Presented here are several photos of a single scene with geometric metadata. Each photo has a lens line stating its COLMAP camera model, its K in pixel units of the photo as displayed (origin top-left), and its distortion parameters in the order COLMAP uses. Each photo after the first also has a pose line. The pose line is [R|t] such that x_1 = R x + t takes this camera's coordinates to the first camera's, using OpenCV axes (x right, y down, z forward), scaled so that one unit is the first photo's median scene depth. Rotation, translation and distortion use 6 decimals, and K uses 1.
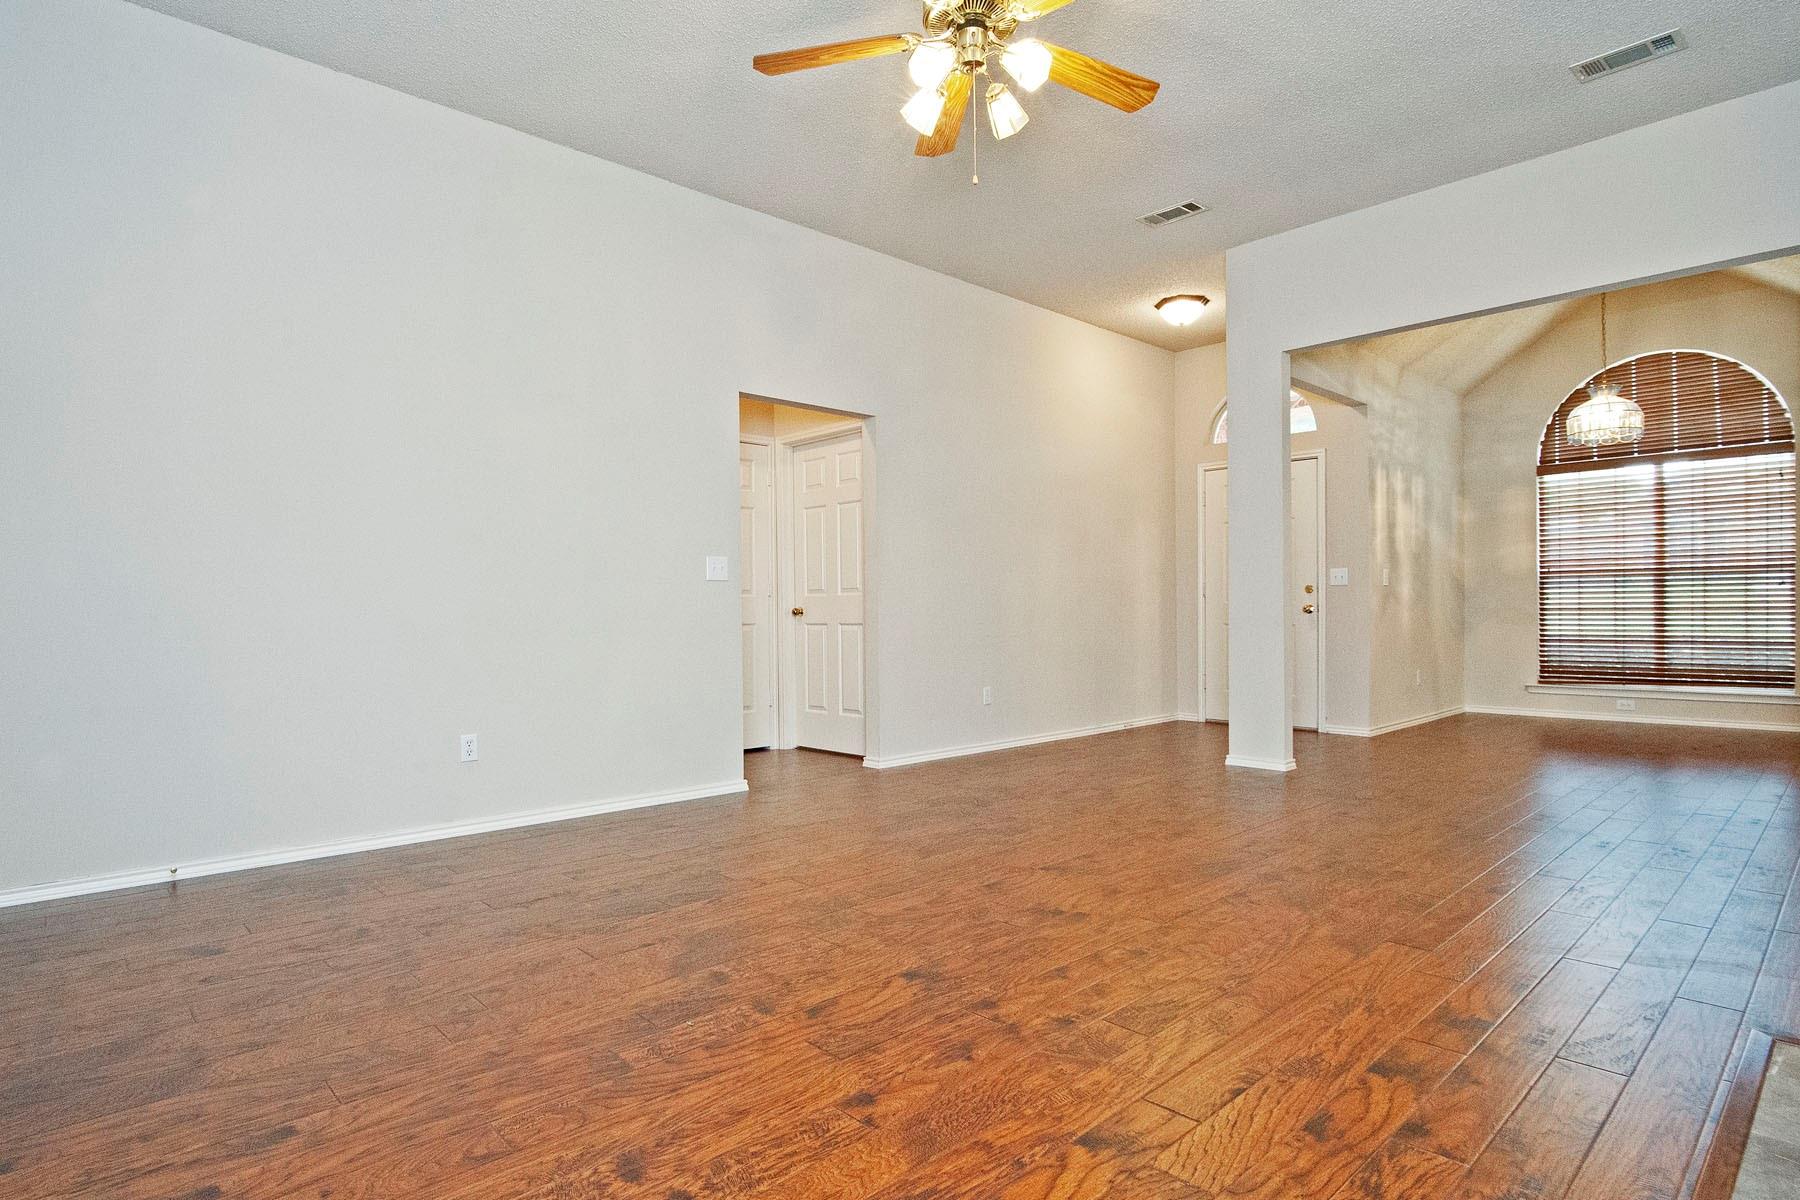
lens RADIAL K [[921.6, 0, 899.4], [0, 921.6, 609.9], [0, 0, 1]] dist [-0.014465, -0.000310]
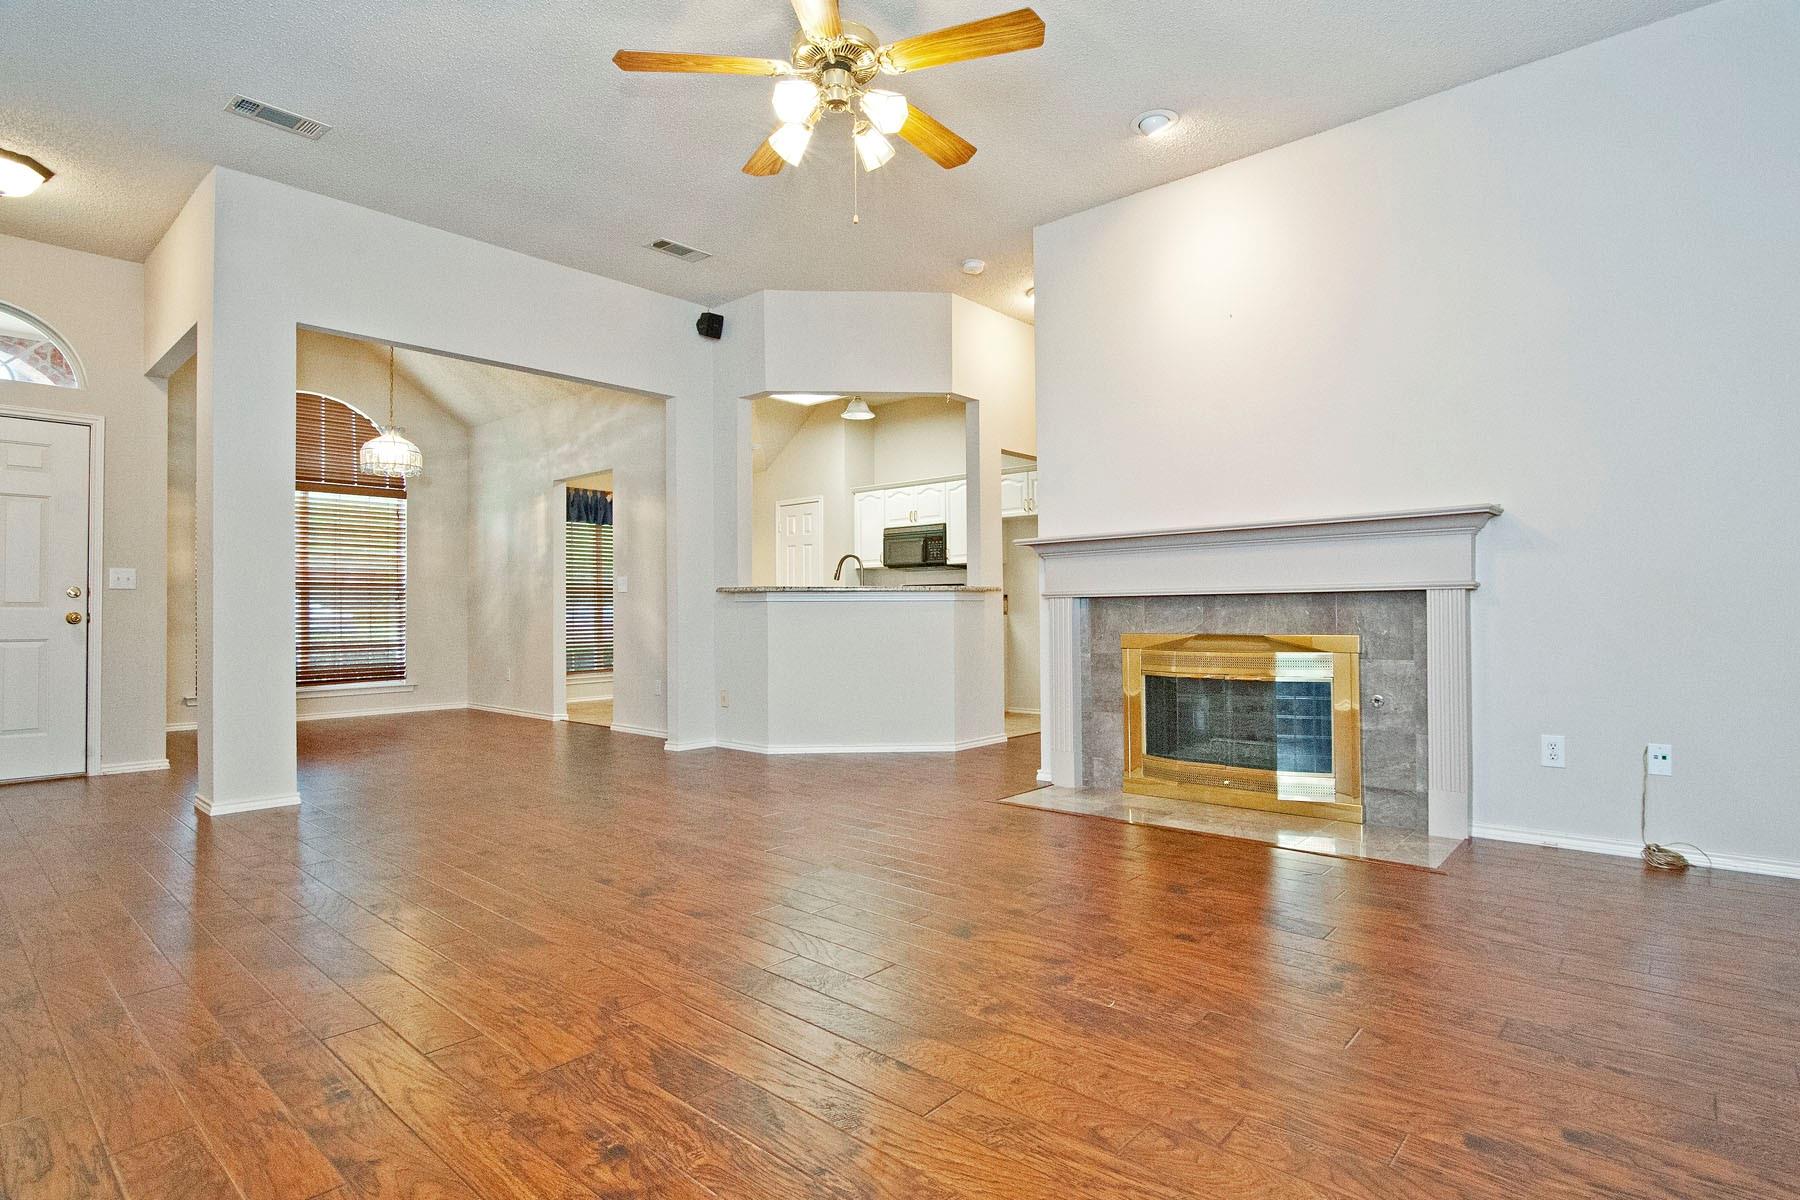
lens RADIAL K [[921.6, 0, 892.2], [0, 921.6, 588.9], [0, 0, 1]] dist [-0.014465, -0.000310]
pose [[-0.079062, 0.034639, 0.996268, -0.962005], [0.003808, 0.999399, -0.034446, 0.010249], [-0.996862, 0.001070, -0.079146, 1.012364]]
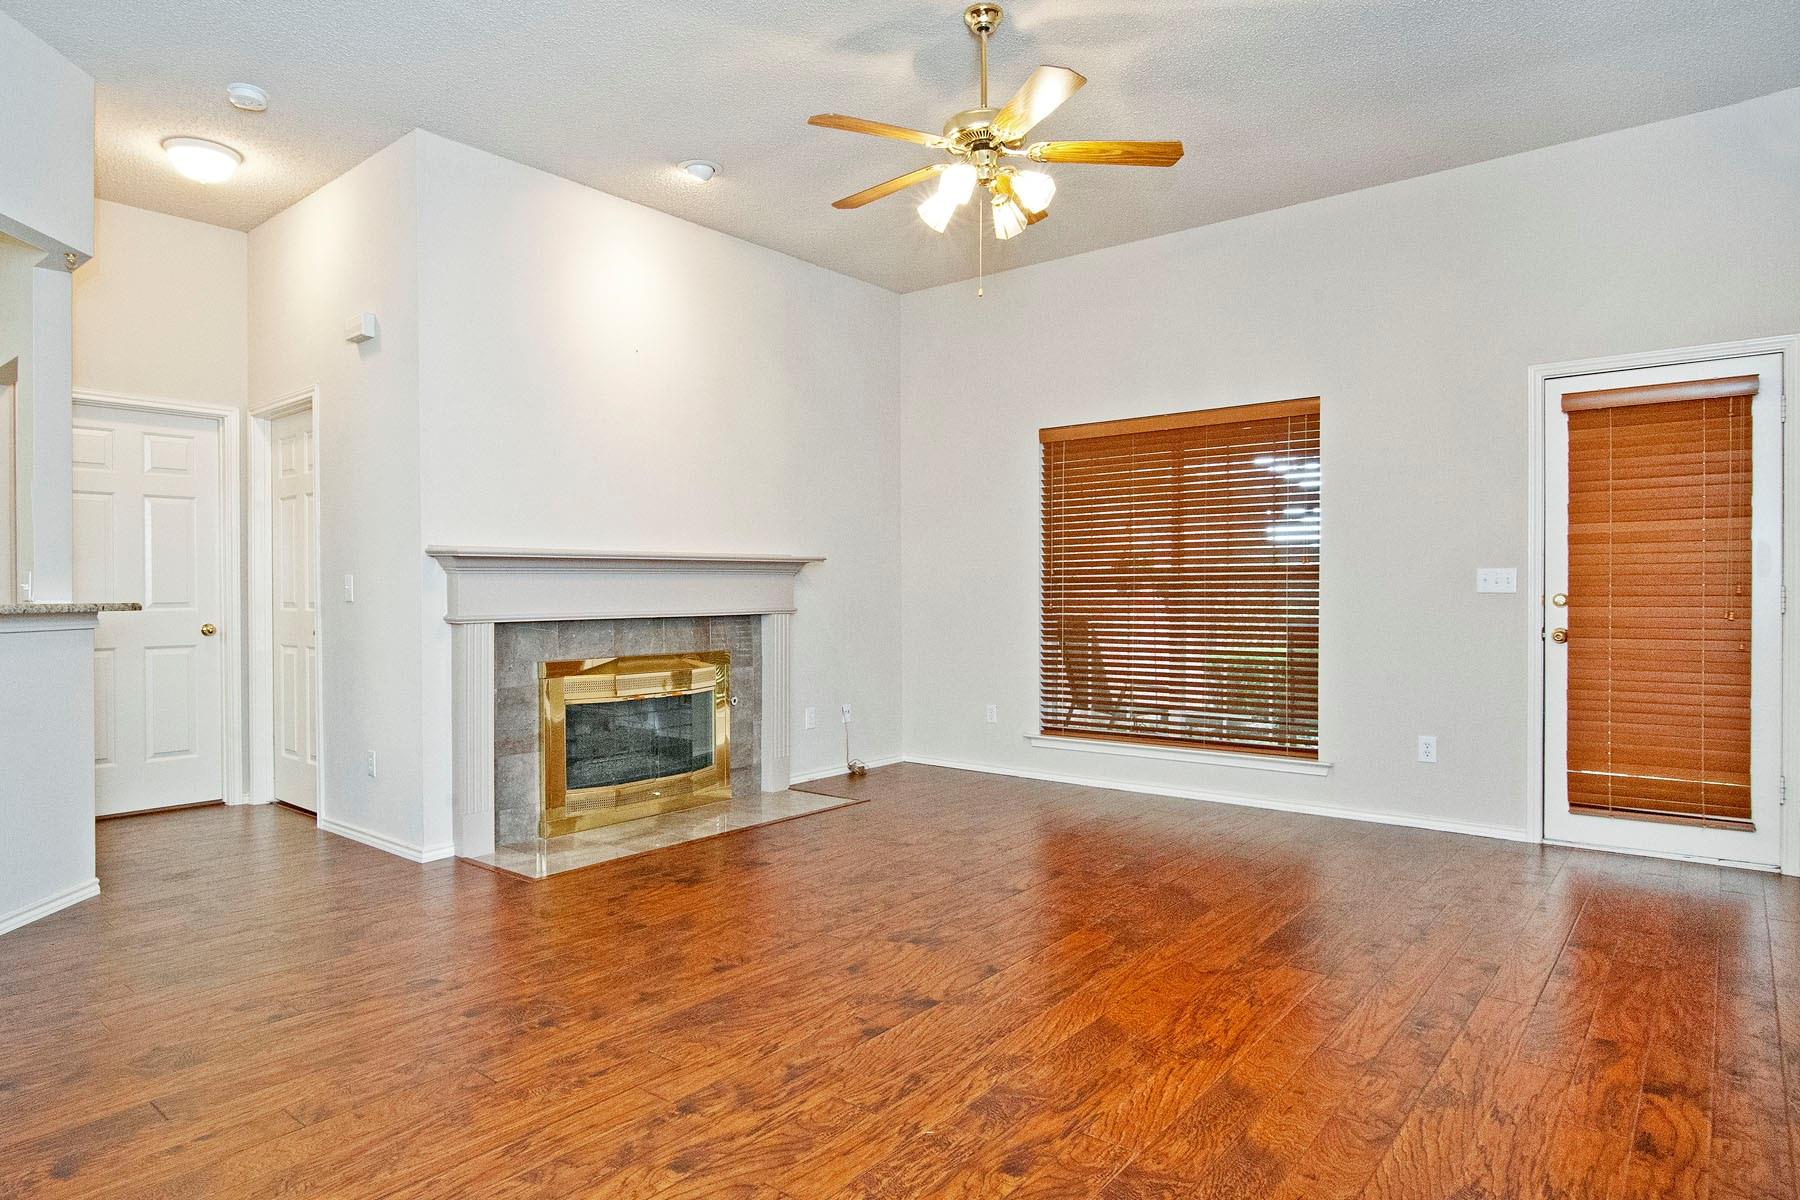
lens RADIAL K [[1056.7, 0, 912.6], [0, 1056.7, 595.2], [0, 0, 1]] dist [-0.007616, -0.005342]
pose [[-0.987831, 0.011159, -0.155132, 0.374061], [0.011287, 0.999936, 0.000056, -0.068565], [0.155123, -0.001696, -0.987894, 2.281646]]
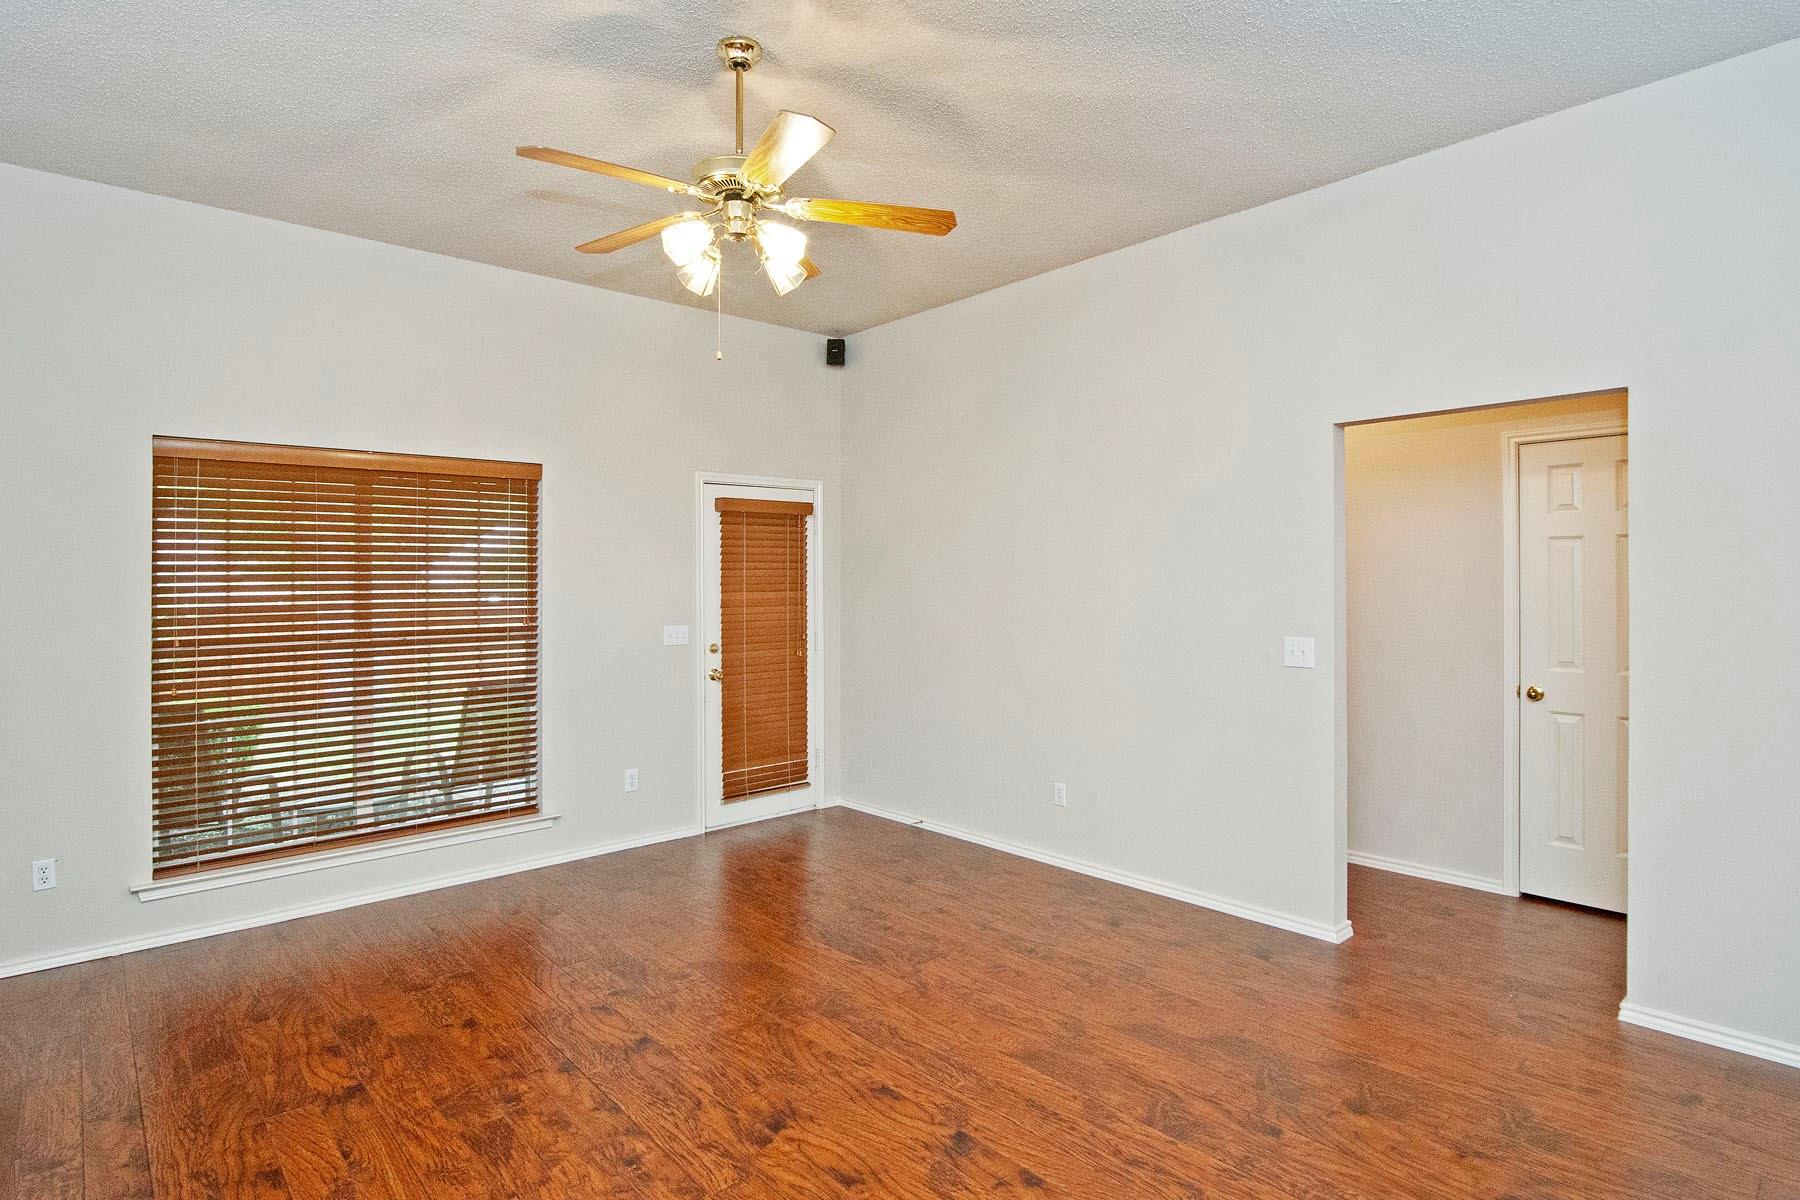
lens RADIAL K [[921.6, 0, 904.1], [0, 921.6, 595.1], [0, 0, 1]] dist [-0.014465, -0.000310]
pose [[-0.002692, 0.023943, -0.999710, 1.088081], [0.007475, 0.999686, 0.023922, -0.211911], [0.999968, -0.007409, -0.002870, 1.177118]]
